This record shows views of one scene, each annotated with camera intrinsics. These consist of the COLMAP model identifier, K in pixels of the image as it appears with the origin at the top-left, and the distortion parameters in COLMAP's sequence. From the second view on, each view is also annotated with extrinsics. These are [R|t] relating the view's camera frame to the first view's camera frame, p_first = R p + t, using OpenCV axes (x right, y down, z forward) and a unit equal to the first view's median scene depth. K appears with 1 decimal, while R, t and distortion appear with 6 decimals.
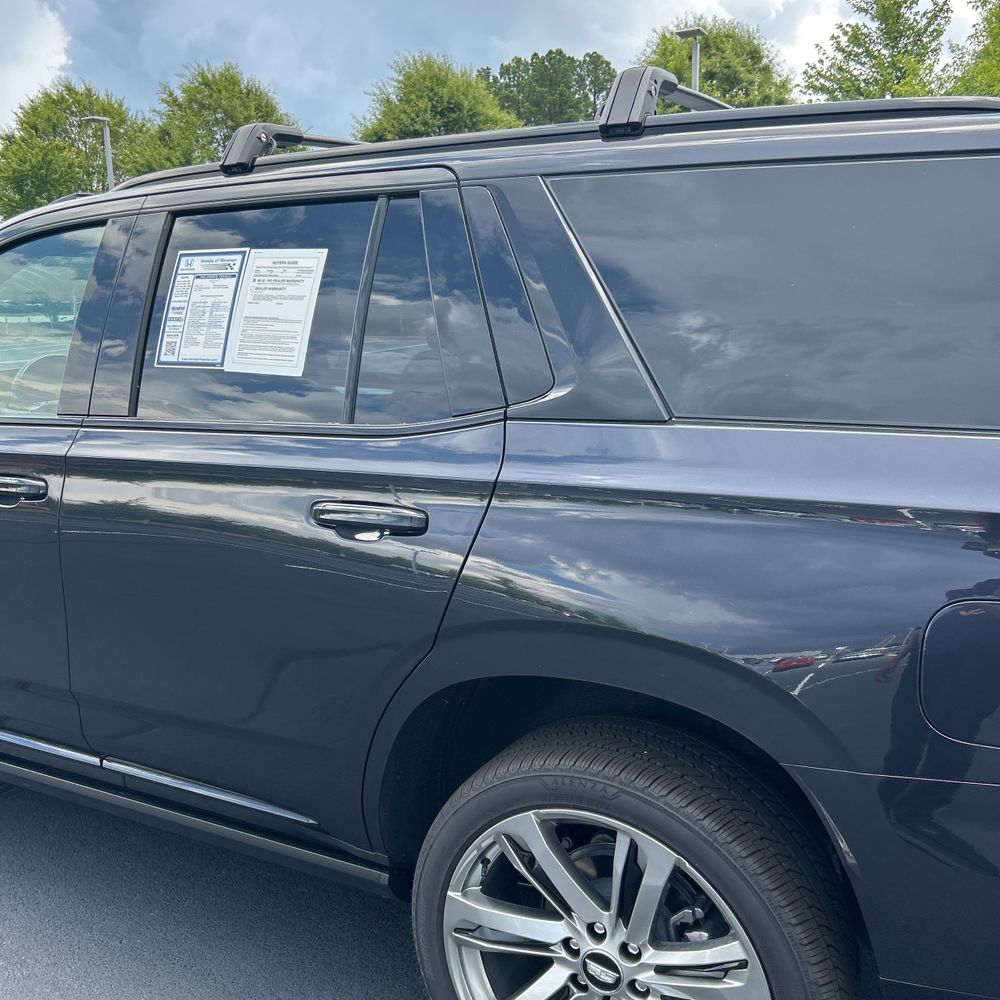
lens RADIAL K [[1061.5, 0, 495.9], [0, 1061.5, 471.9], [0, 0, 1]] dist [0.015127, -0.040682]
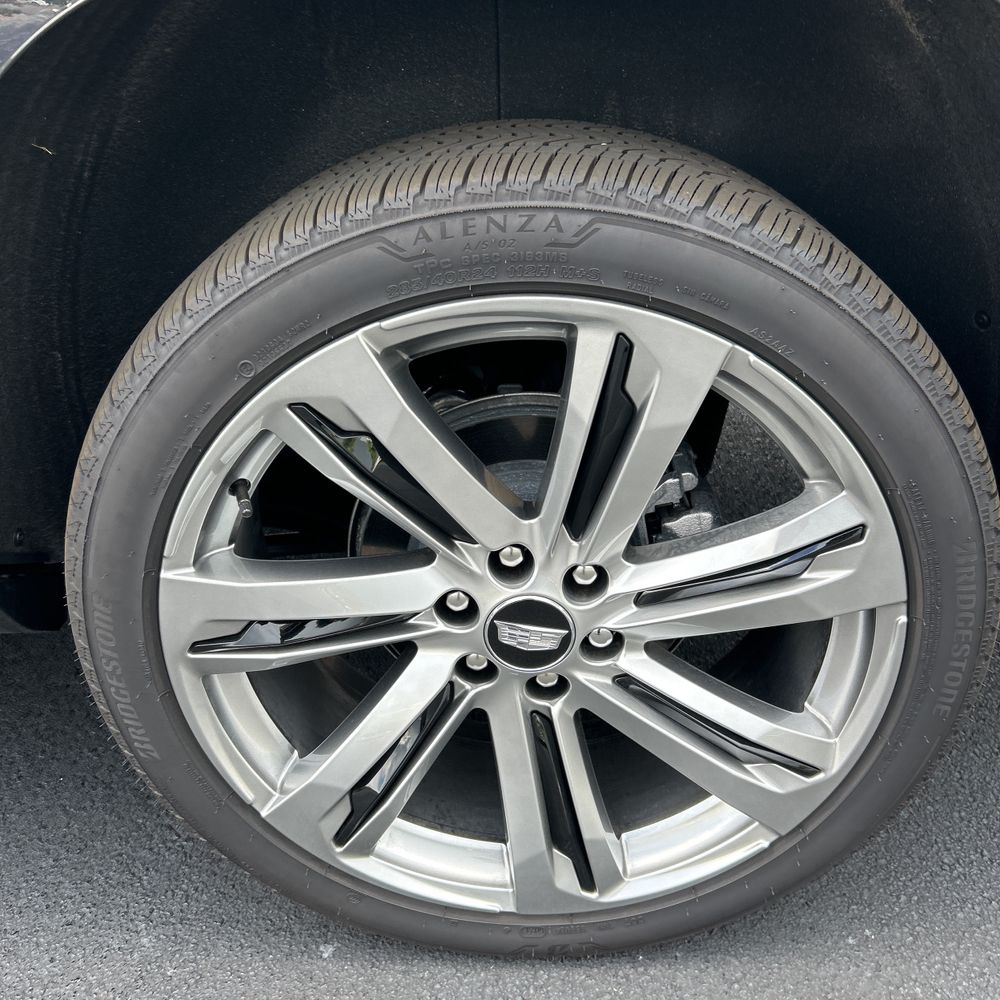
lens RADIAL K [[997.9, 0, 500.0], [0, 997.9, 500.0], [0, 0, 1]] dist [0.046834, -0.021406]
pose [[0.877311, -0.213429, 0.429852, -0.087285], [0.079726, 0.948039, 0.308002, 0.231290], [-0.473253, -0.235943, 0.848742, 0.544873]]
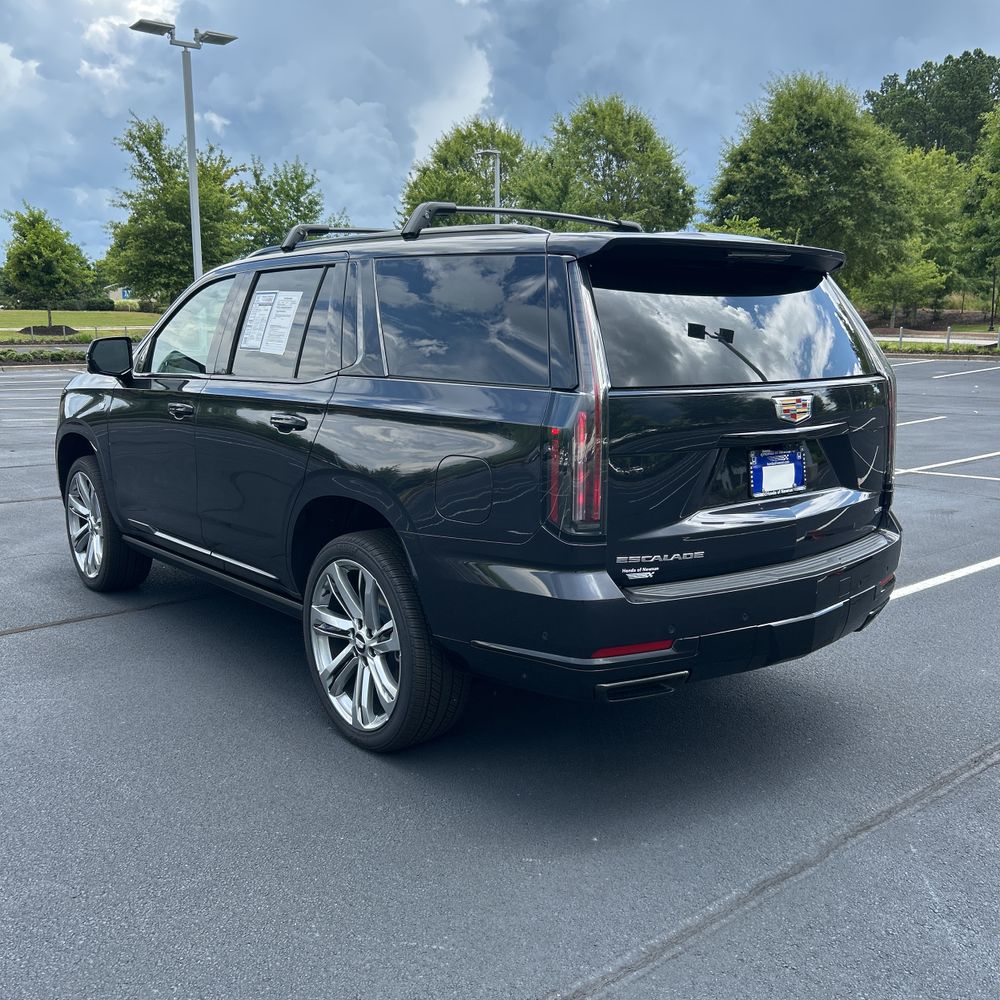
lens RADIAL K [[1061.5, 0, 495.9], [0, 1061.5, 471.9], [0, 0, 1]] dist [0.015127, -0.040682]
pose [[0.932864, 0.061406, -0.354957, 0.923176], [-0.066020, 0.997818, -0.000889, 0.106887], [0.354128, 0.024263, 0.934882, -0.738773]]
